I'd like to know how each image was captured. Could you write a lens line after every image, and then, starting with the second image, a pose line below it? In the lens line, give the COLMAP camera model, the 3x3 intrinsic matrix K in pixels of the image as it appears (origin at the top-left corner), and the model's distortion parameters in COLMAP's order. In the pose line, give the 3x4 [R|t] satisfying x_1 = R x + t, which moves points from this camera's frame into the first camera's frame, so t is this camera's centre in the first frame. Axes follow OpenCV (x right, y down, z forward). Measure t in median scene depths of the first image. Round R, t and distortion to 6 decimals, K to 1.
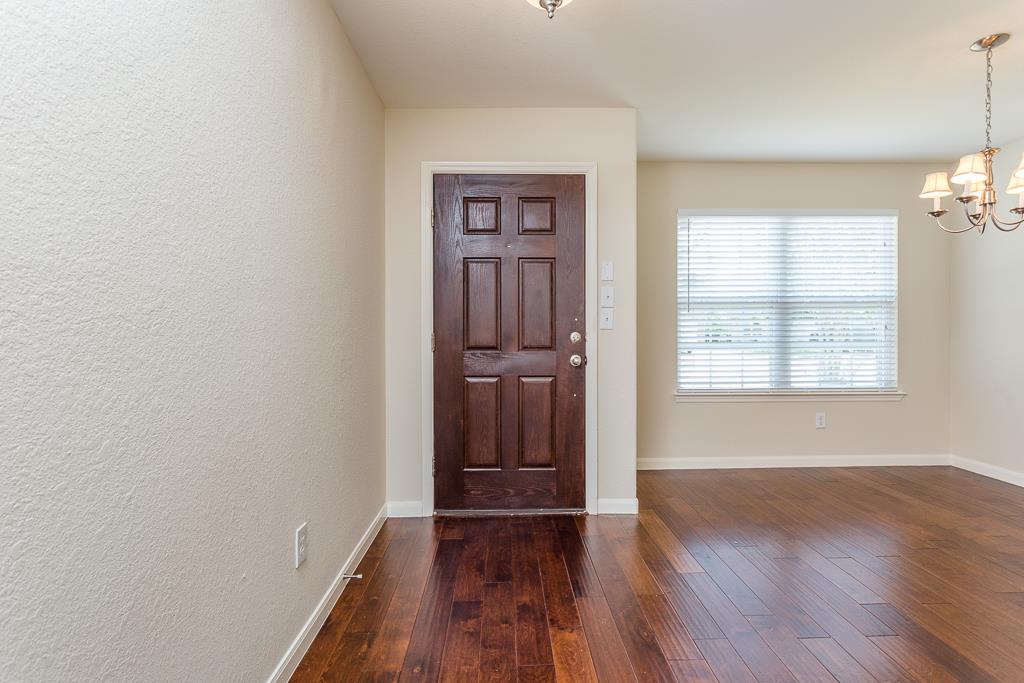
lens RADIAL K [[486.5, 0, 516.5], [0, 486.5, 333.0], [0, 0, 1]] dist [0.001309, 0.000298]
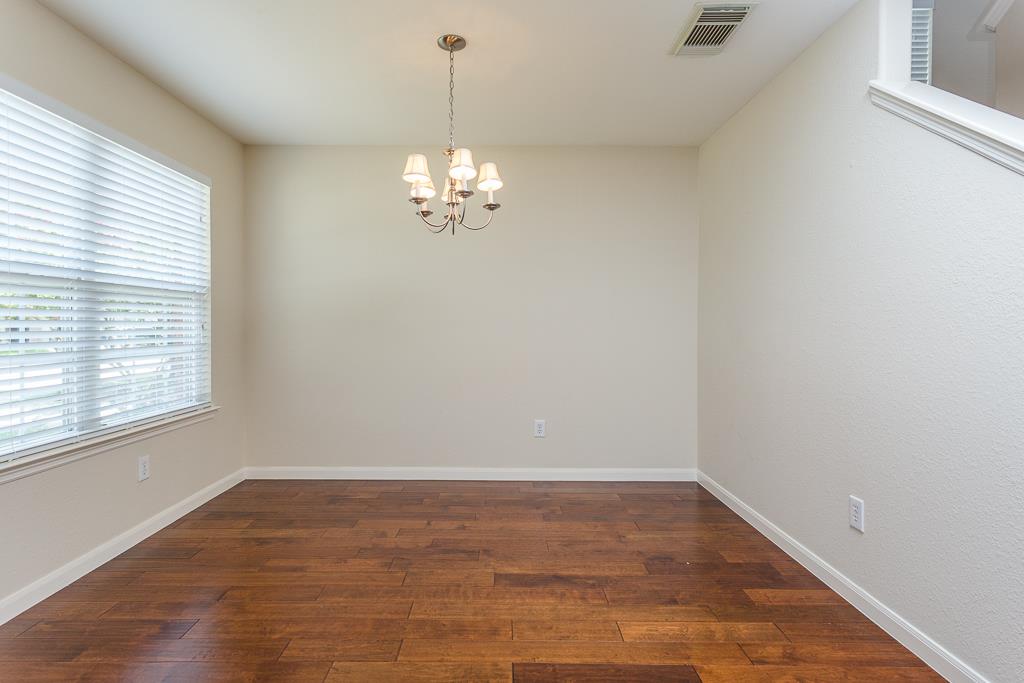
lens RADIAL K [[519.8, 0, 498.1], [0, 519.8, 335.0], [0, 0, 1]] dist [0.002790, 0.001305]
pose [[0.036480, -0.011055, 0.999273, -0.054235], [0.005473, 0.999926, 0.010863, -0.004140], [-0.999319, 0.005073, 0.036538, 0.501700]]
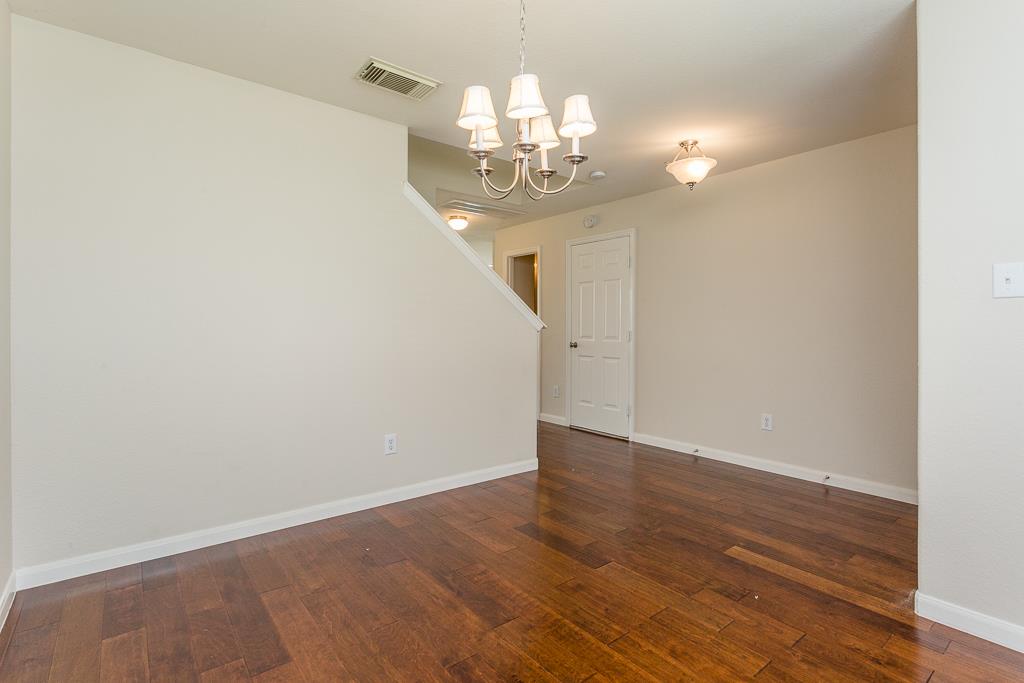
lens RADIAL K [[486.5, 0, 516.5], [0, 486.5, 333.0], [0, 0, 1]] dist [0.001309, 0.000298]
pose [[-0.798306, 0.007324, -0.602208, 0.811027], [-0.006731, 0.999755, 0.021081, -0.010803], [0.602215, 0.020883, -0.798061, 0.907092]]
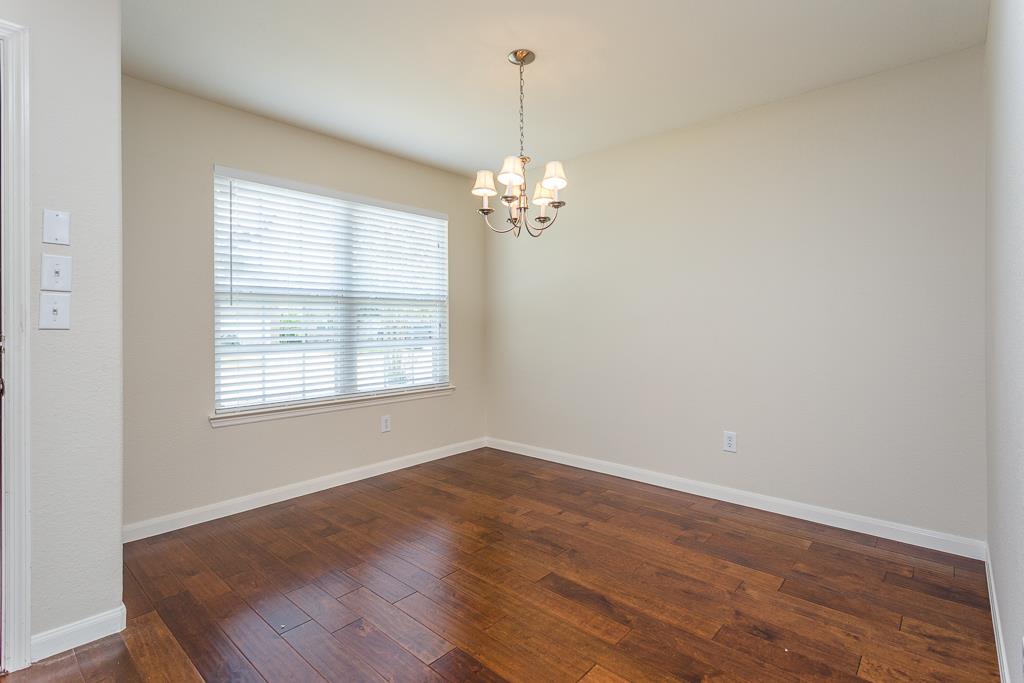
lens RADIAL K [[489.5, 0, 509.3], [0, 489.5, 324.3], [0, 0, 1]] dist [0.001749, 0.000163]
pose [[0.693075, 0.000357, 0.720866, 0.105738], [0.008929, 0.999919, -0.009079, -0.002748], [-0.720811, 0.012729, 0.693015, 0.166215]]
